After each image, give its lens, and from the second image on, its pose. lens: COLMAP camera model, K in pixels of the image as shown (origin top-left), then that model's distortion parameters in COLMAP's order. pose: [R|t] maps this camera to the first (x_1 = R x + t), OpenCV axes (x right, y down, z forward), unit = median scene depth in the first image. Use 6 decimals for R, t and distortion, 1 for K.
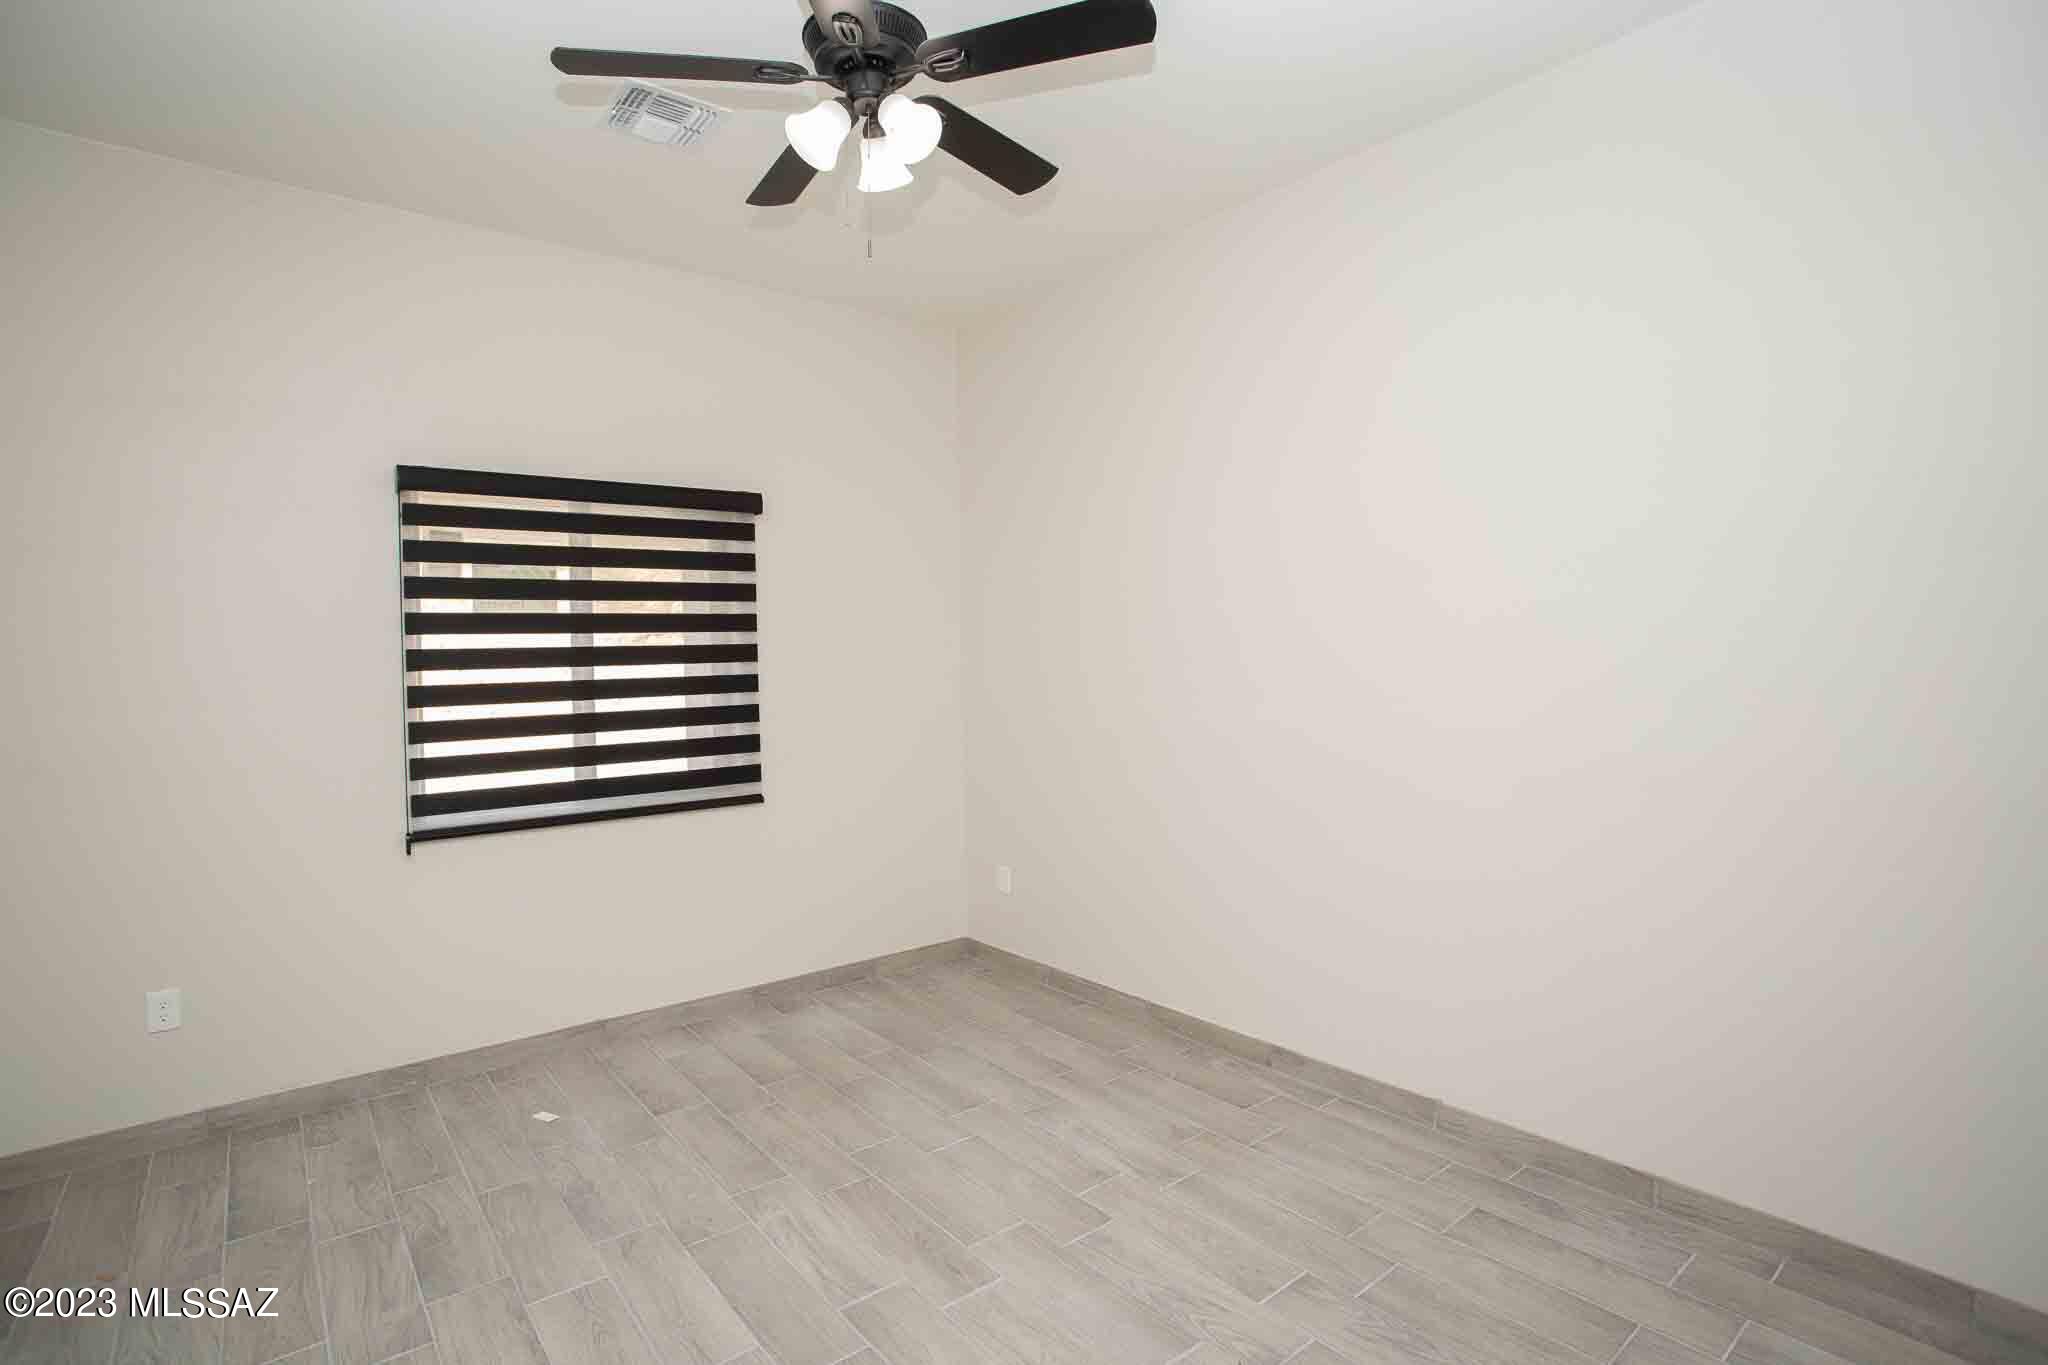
lens RADIAL K [[1030.4, 0, 1024.0], [0, 1030.4, 682.5], [0, 0, 1]] dist [-0.080784, 0.027907]
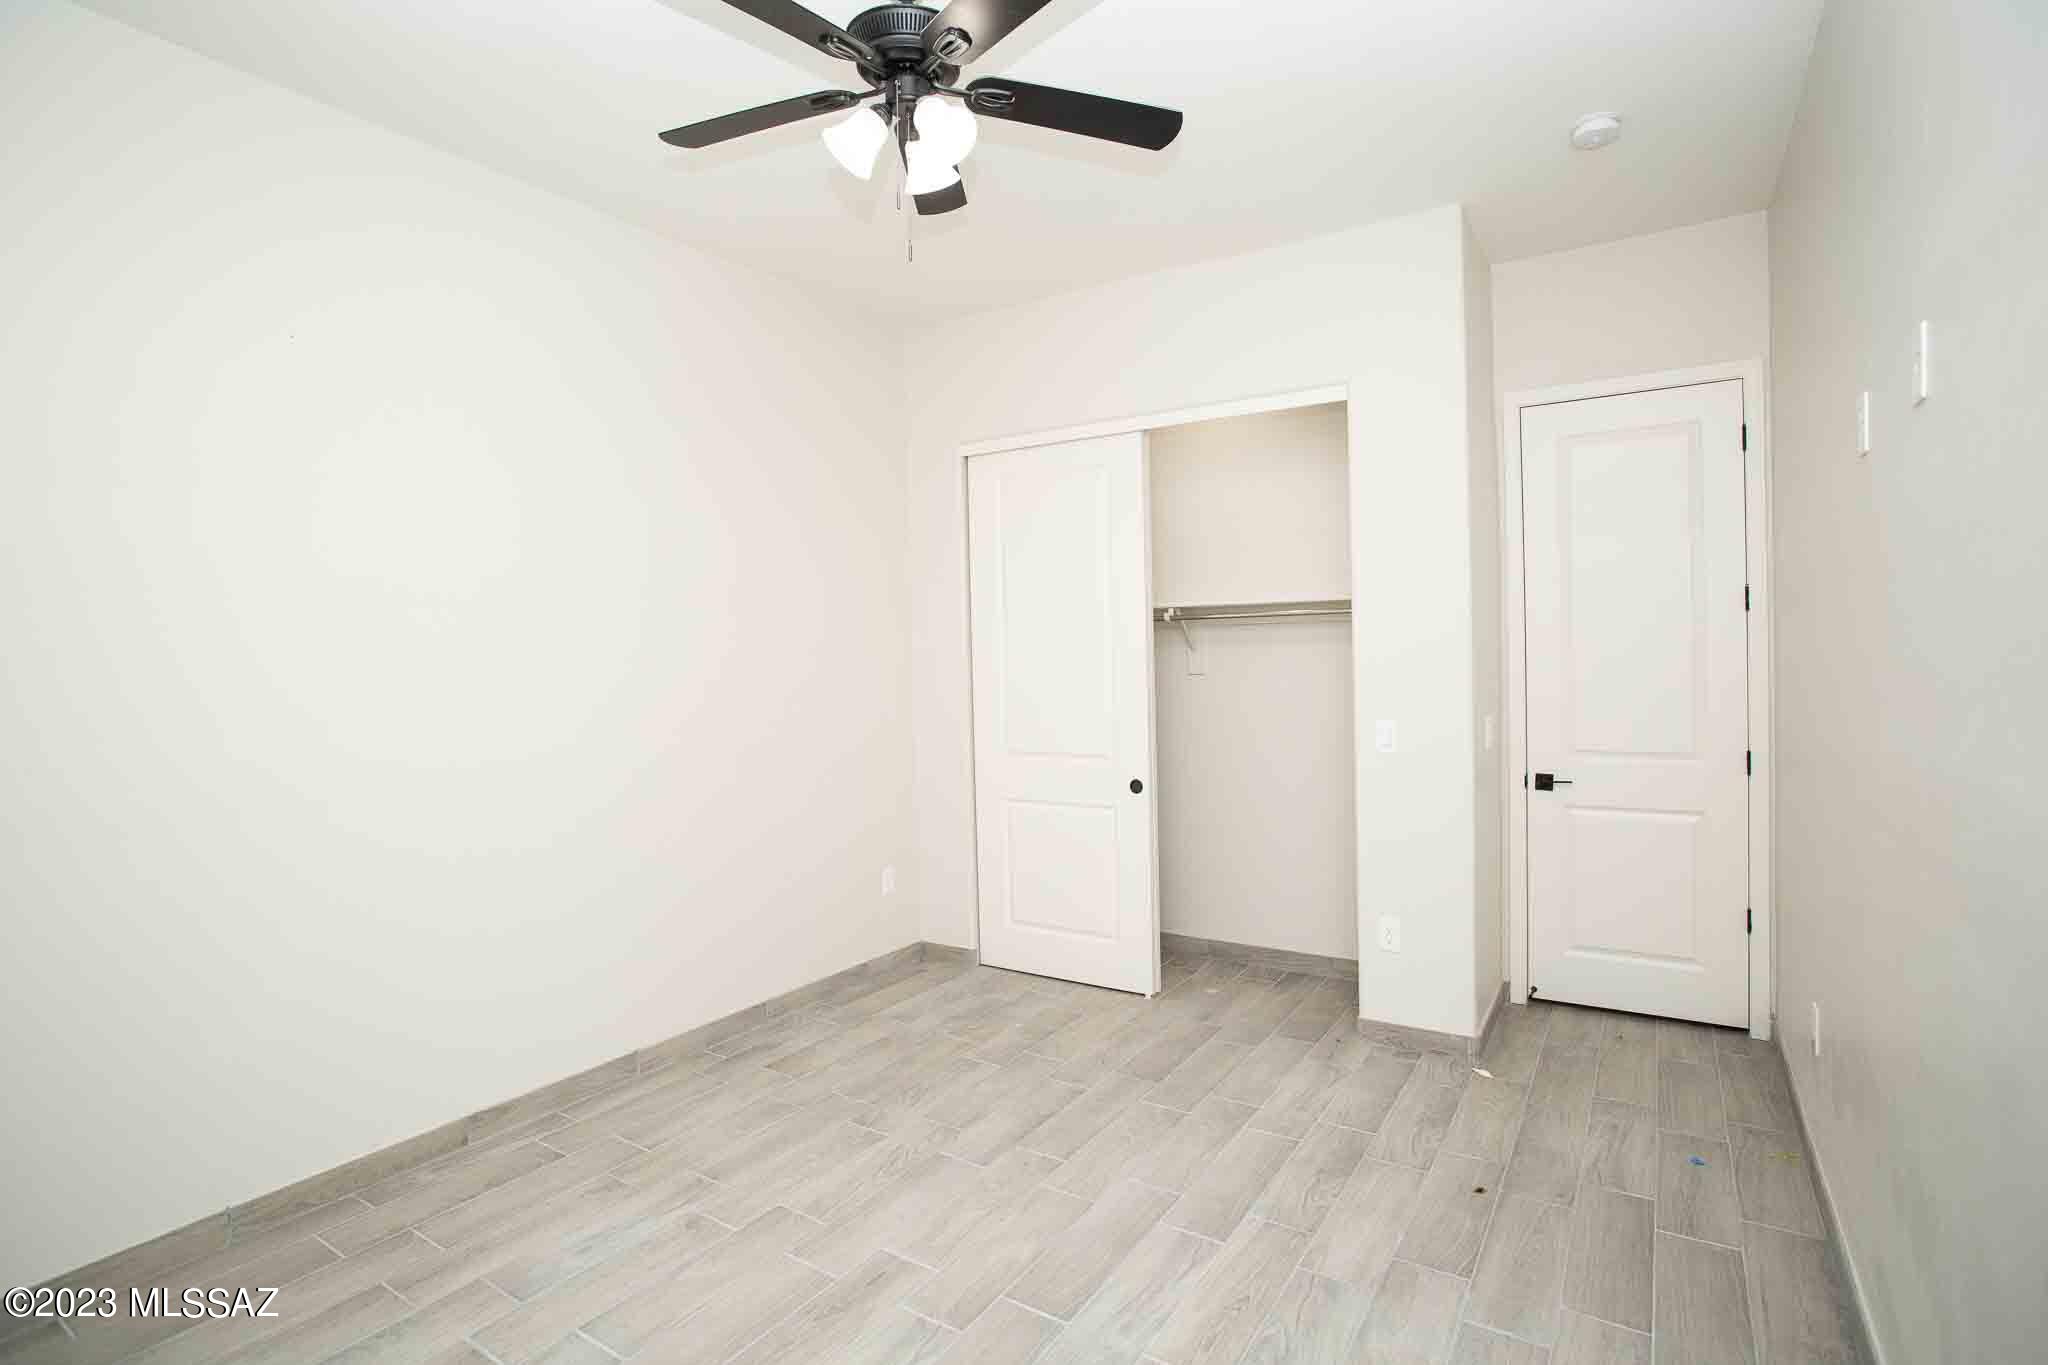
lens RADIAL K [[1030.4, 0, 1024.0], [0, 1030.4, 682.5], [0, 0, 1]] dist [-0.080784, 0.027907]
pose [[-0.322287, -0.016556, 0.946497, -0.933166], [0.052441, 0.997999, 0.035313, -0.040107], [-0.945188, 0.061016, -0.320774, 1.001964]]
